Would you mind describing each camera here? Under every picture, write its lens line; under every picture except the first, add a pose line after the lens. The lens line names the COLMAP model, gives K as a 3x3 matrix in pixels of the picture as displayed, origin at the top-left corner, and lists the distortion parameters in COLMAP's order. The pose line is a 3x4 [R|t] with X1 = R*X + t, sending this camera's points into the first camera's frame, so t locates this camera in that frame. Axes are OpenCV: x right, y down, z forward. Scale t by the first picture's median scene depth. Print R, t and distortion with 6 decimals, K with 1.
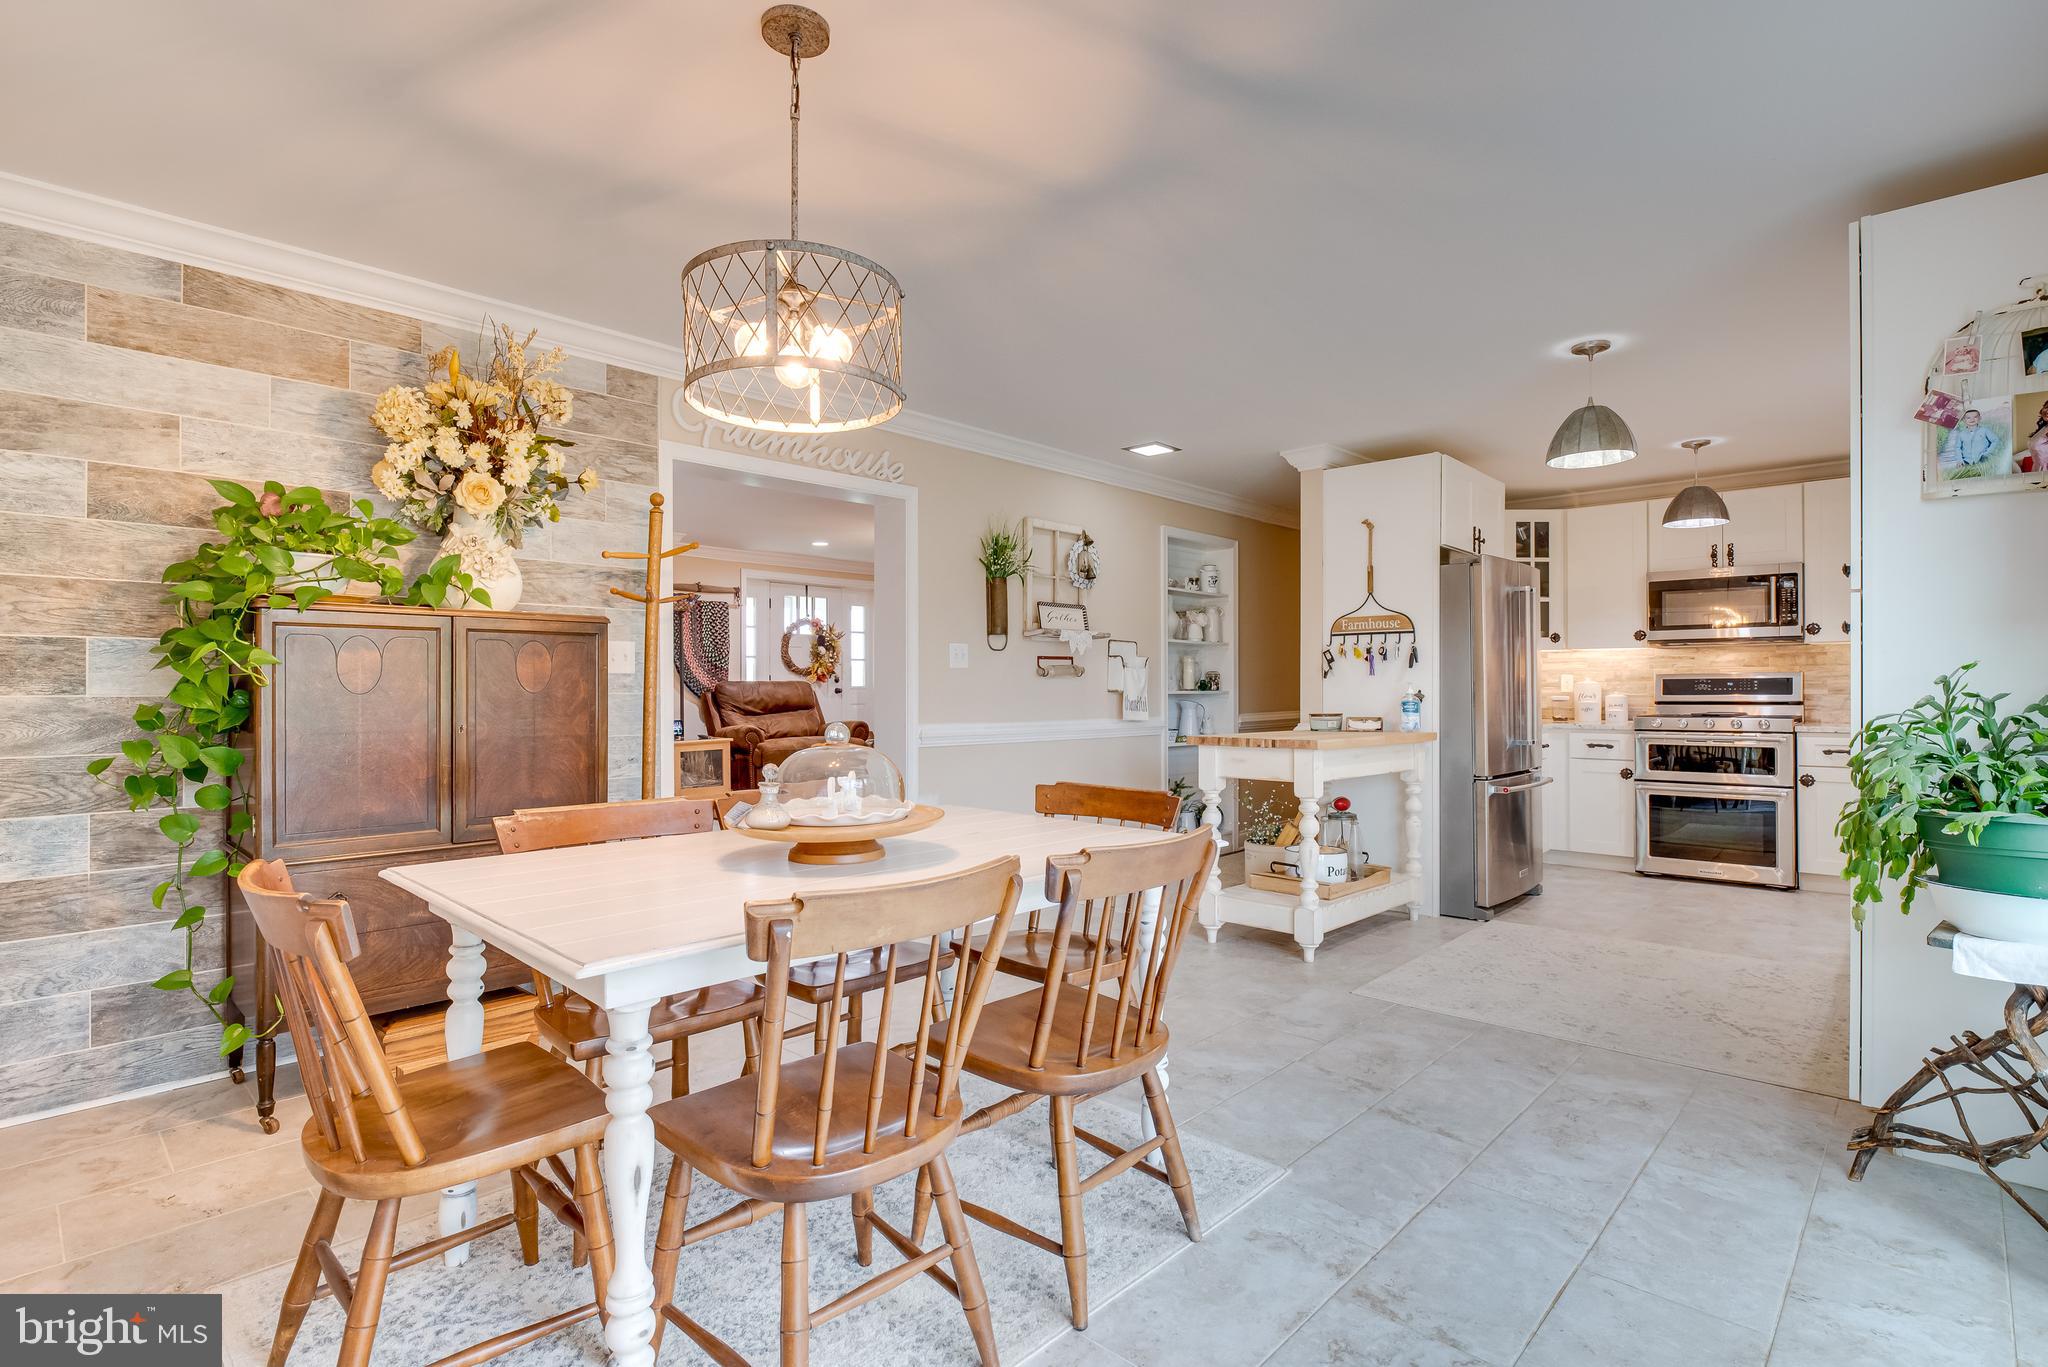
lens RADIAL K [[994.7, 0, 1039.2], [0, 994.7, 683.6], [0, 0, 1]] dist [0.002085, -0.006184]
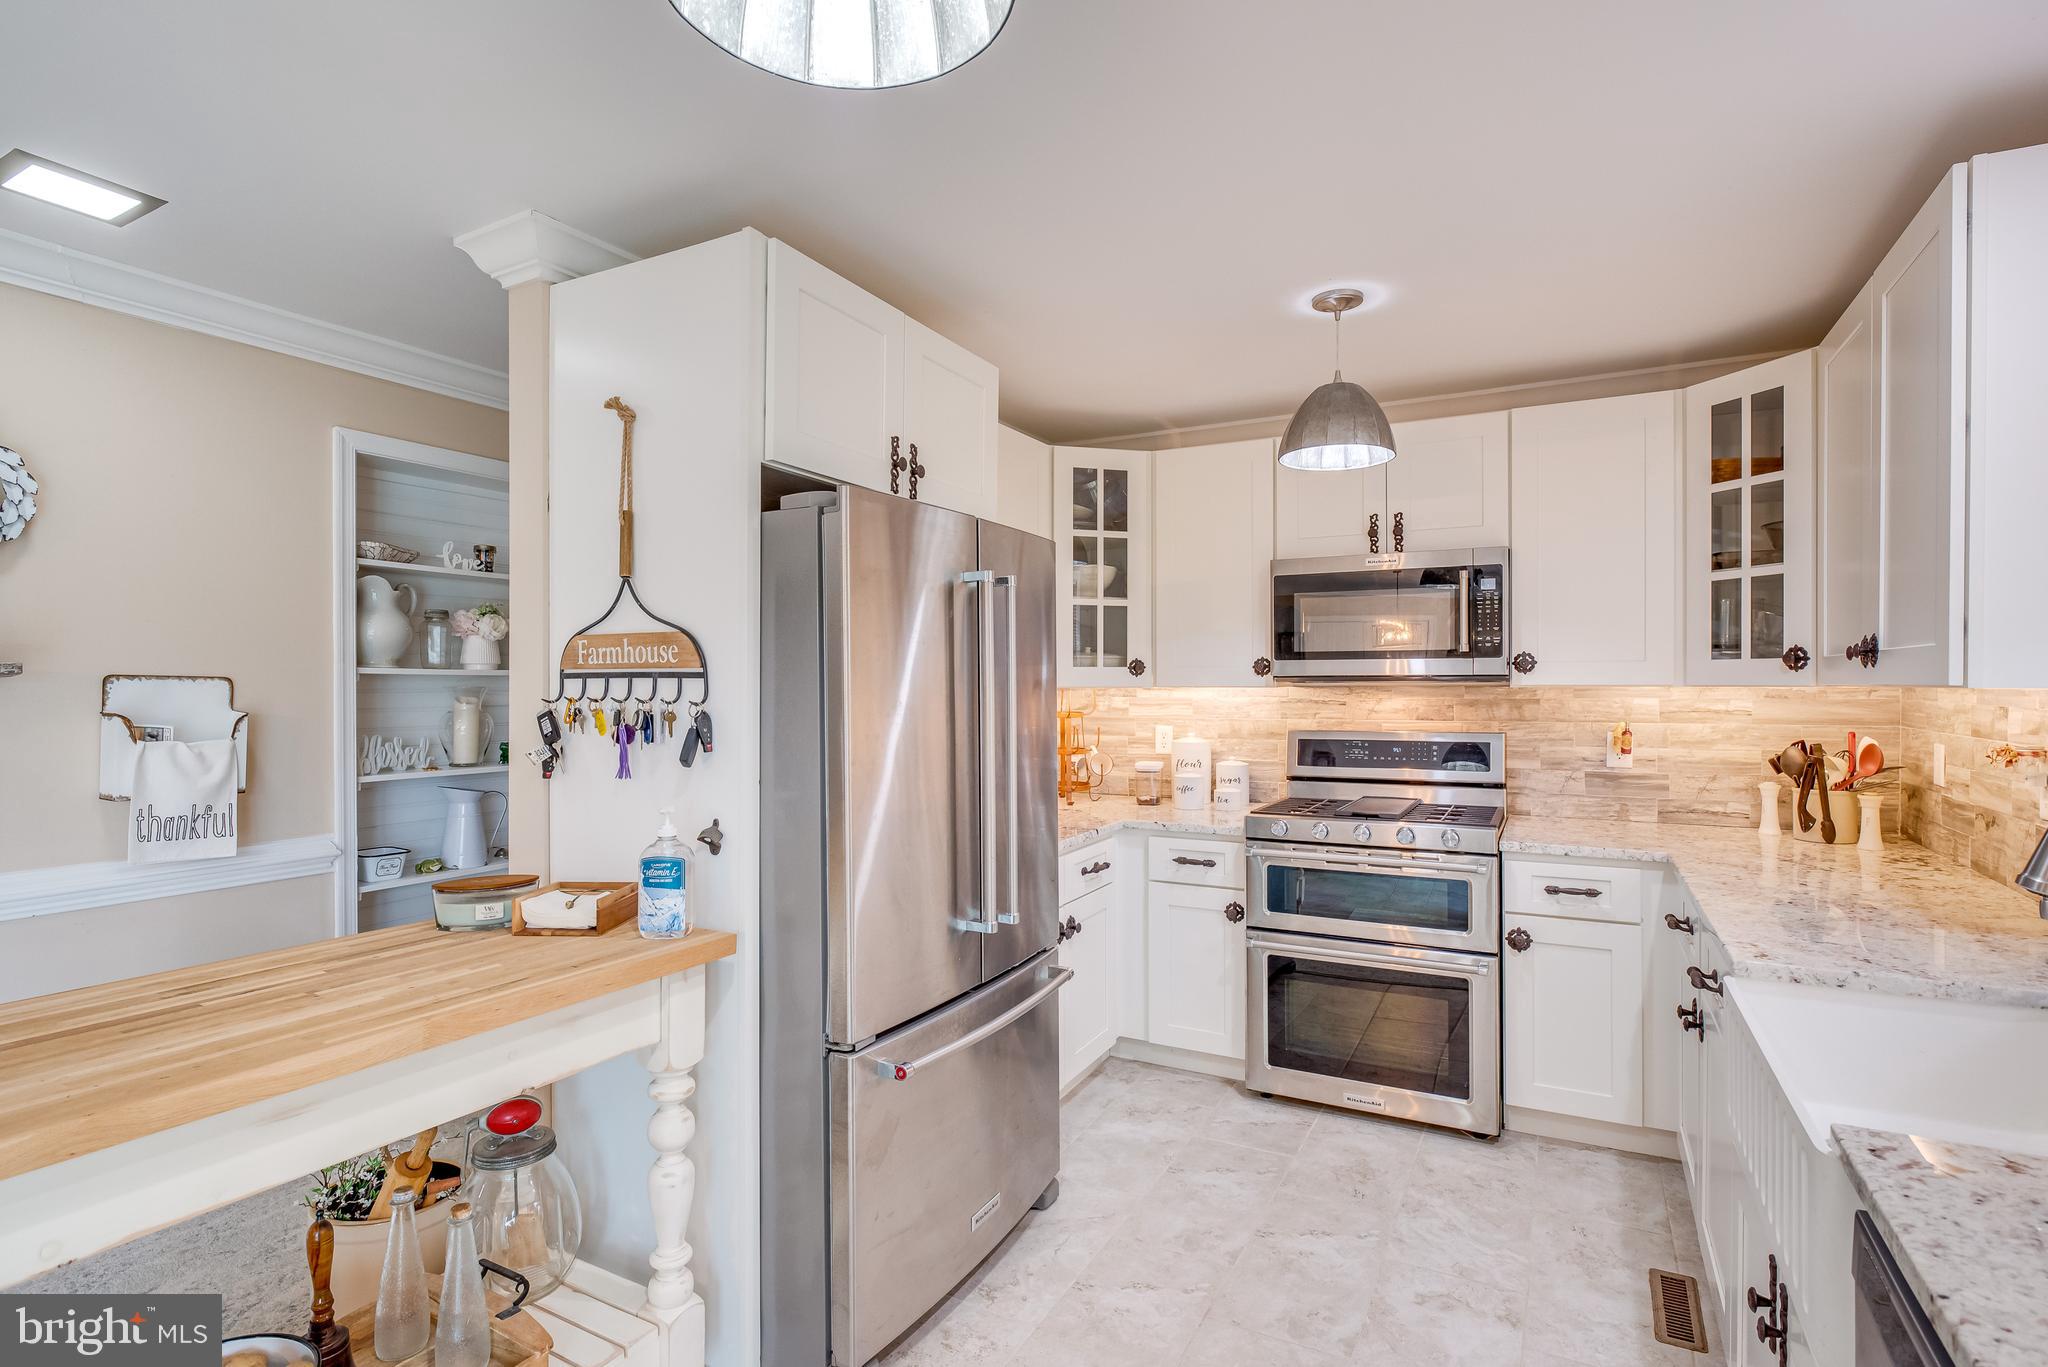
lens RADIAL K [[994.7, 0, 1013.7], [0, 994.7, 687.1], [0, 0, 1]] dist [0.002085, -0.006184]
pose [[0.972202, 0.001484, 0.234140, 0.345043], [-0.003278, 0.999968, 0.007277, -0.042884], [-0.234122, -0.007842, 0.972176, 0.493292]]
